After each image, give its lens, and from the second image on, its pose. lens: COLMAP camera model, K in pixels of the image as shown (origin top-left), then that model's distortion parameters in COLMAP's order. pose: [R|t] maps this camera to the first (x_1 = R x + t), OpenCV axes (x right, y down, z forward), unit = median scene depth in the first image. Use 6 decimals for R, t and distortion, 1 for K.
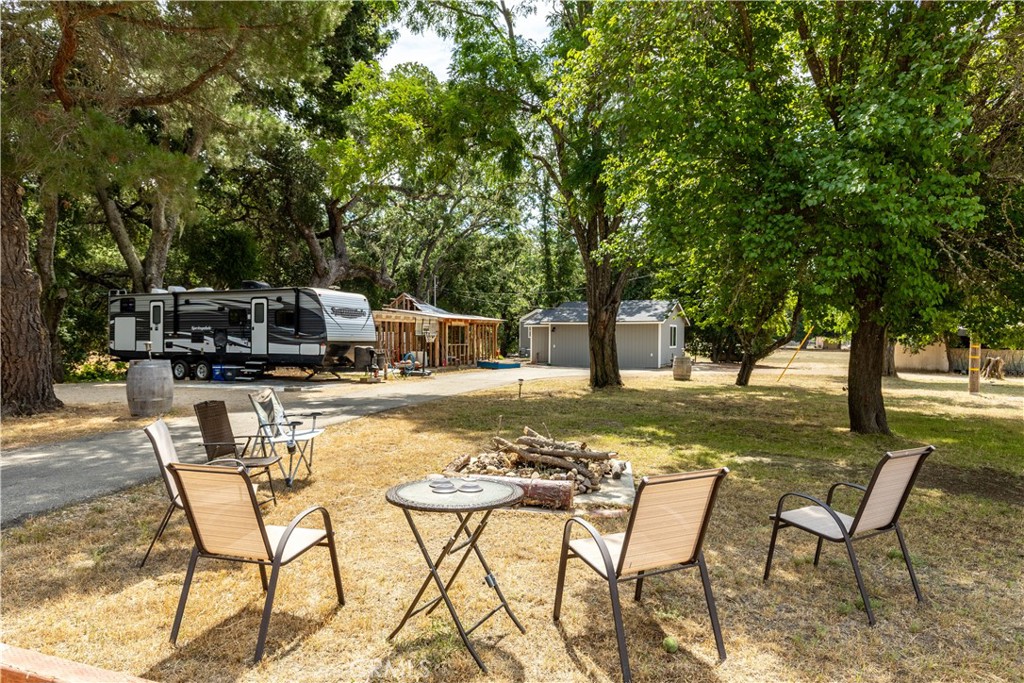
lens RADIAL K [[613.9, 0, 507.5], [0, 613.9, 346.8], [0, 0, 1]] dist [0.025370, 0.000317]
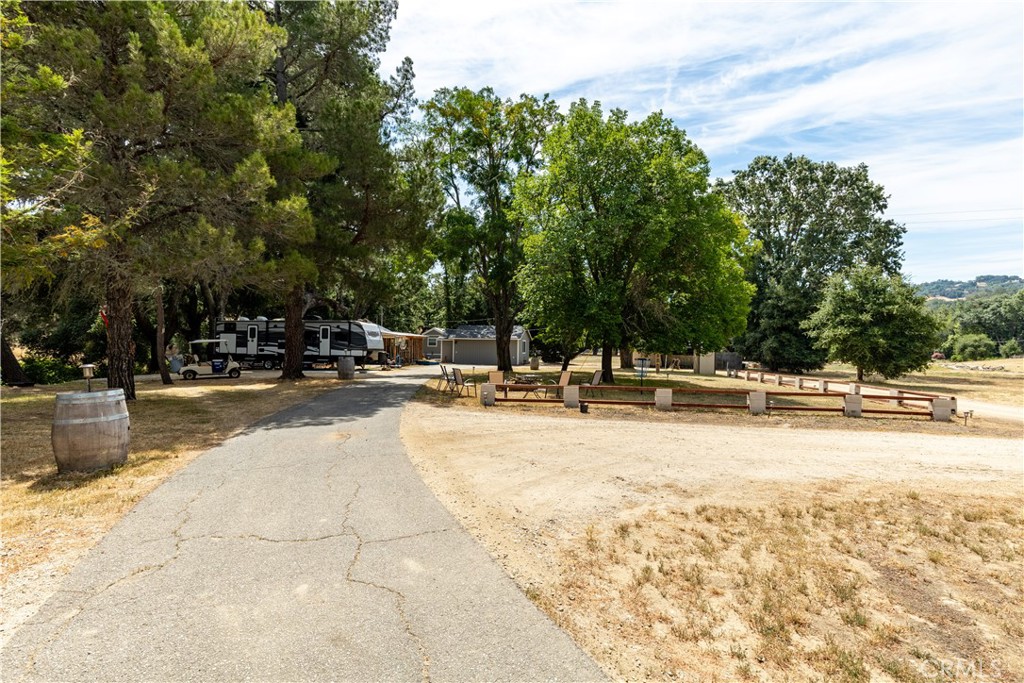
lens RADIAL K [[485.2, 0, 513.7], [0, 485.2, 340.0], [0, 0, 1]] dist [-0.000084, -0.002921]
pose [[0.961782, 0.013710, 0.273474, -0.245435], [-0.006520, 0.999609, -0.027183, 0.001269], [-0.273740, 0.024361, 0.961495, -0.564211]]
